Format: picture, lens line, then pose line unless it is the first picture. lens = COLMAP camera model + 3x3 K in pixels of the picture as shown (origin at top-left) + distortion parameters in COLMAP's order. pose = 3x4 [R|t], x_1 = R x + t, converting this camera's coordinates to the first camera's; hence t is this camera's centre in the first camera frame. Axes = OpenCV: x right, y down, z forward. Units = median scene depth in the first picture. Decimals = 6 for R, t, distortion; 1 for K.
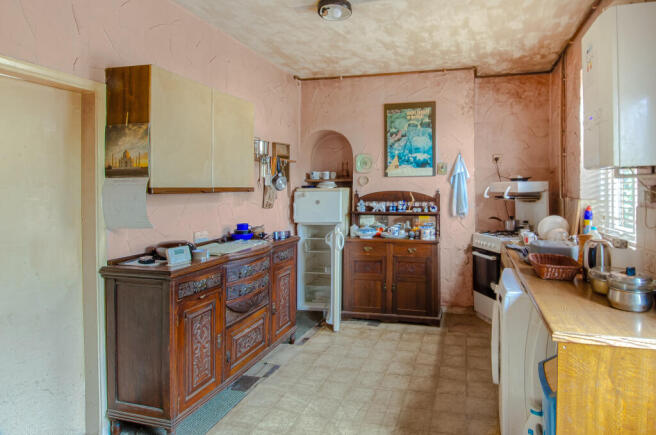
lens RADIAL K [[351.2, 0, 329.2], [0, 351.2, 184.7], [0, 0, 1]] dist [0.042970, -0.000207]
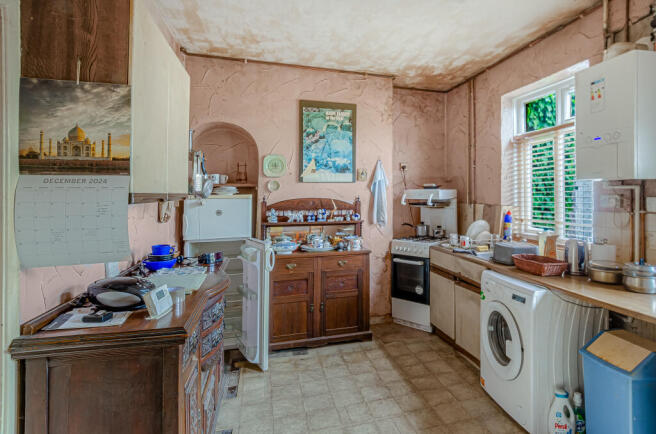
lens RADIAL K [[386.9, 0, 328.2], [0, 386.9, 184.4], [0, 0, 1]] dist [-0.001142, 0.000278]
pose [[0.856505, 0.018549, 0.515805, -0.304510], [-0.009482, 0.999751, -0.020208, 0.002150], [-0.516051, 0.012417, 0.856468, 0.147865]]
